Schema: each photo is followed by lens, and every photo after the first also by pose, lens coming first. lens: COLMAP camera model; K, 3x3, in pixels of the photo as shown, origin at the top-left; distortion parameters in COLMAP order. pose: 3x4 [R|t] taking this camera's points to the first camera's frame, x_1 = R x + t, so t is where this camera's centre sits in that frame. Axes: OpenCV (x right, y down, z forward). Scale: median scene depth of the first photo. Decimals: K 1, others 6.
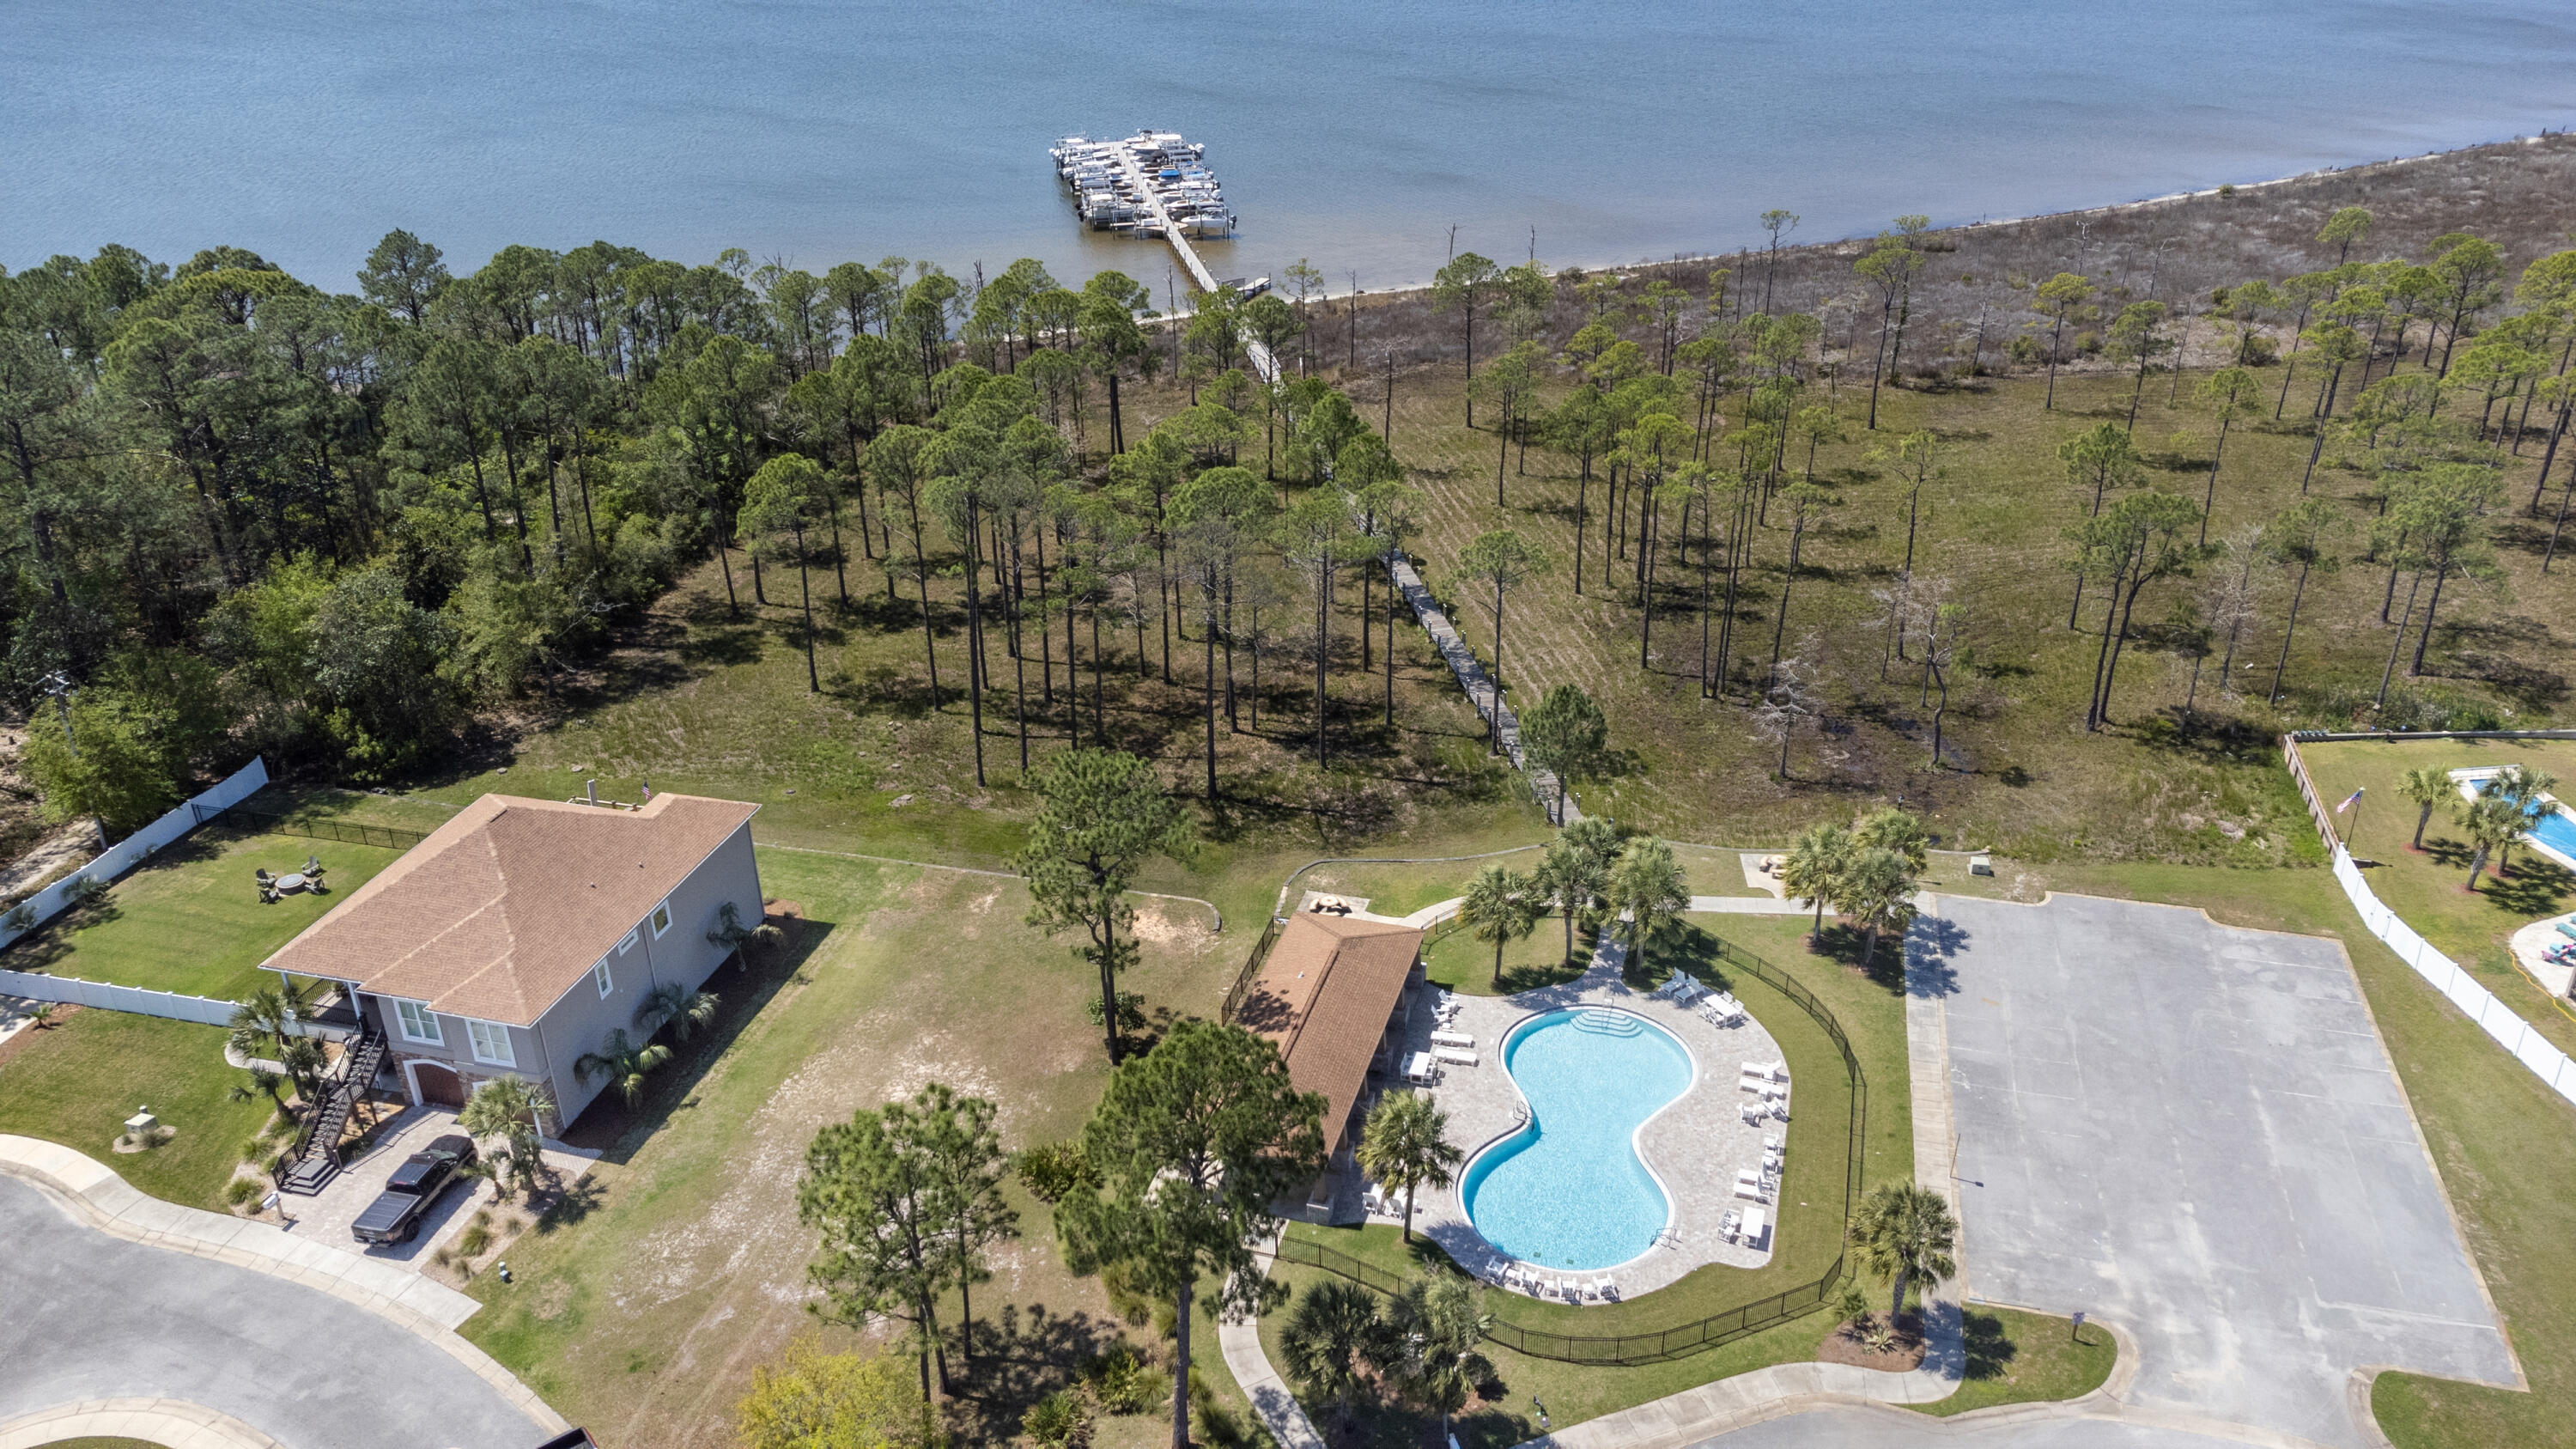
lens RADIAL K [[1931.0, 0, 1280.8], [0, 1931.0, 702.2], [0, 0, 1]] dist [0.039352, 0.031519]
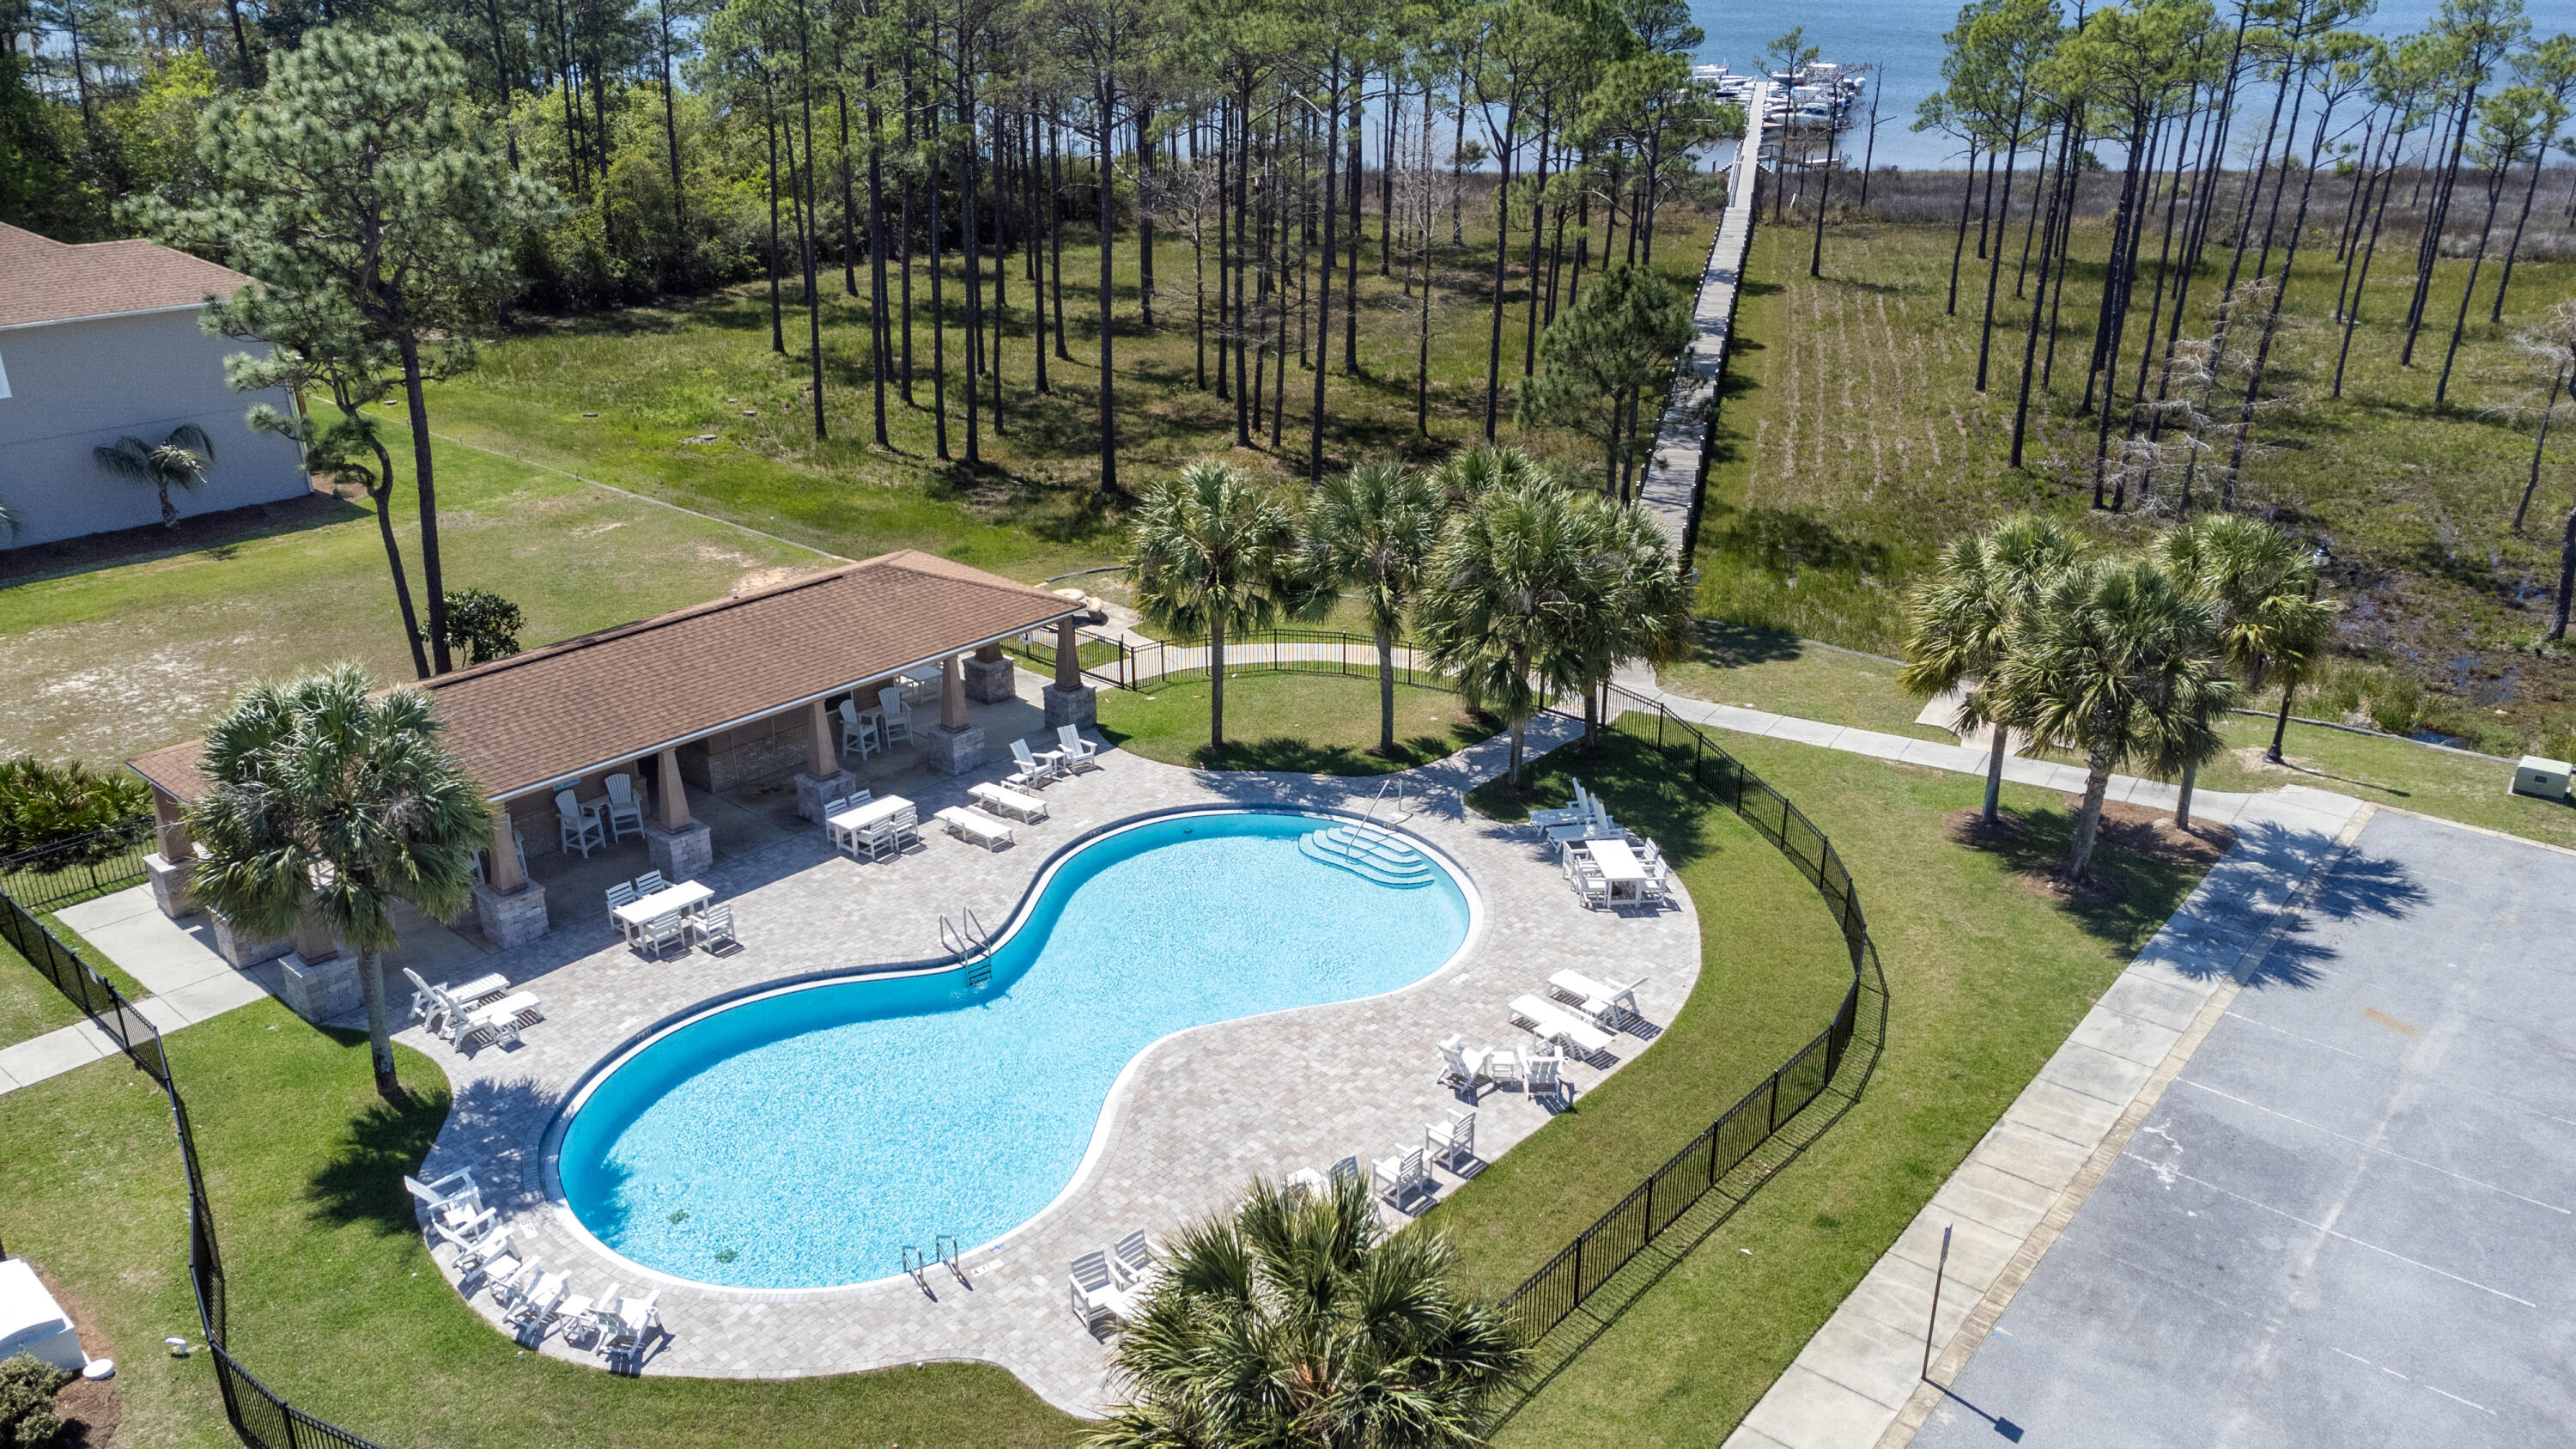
lens RADIAL K [[1931.0, 0, 1291.7], [0, 1931.0, 715.9], [0, 0, 1]] dist [0.039352, 0.031519]
pose [[0.906012, 0.174948, -0.385403, 0.247623], [-0.205460, 0.977884, -0.039102, 0.122461], [0.370039, 0.114612, 0.921919, 0.467399]]
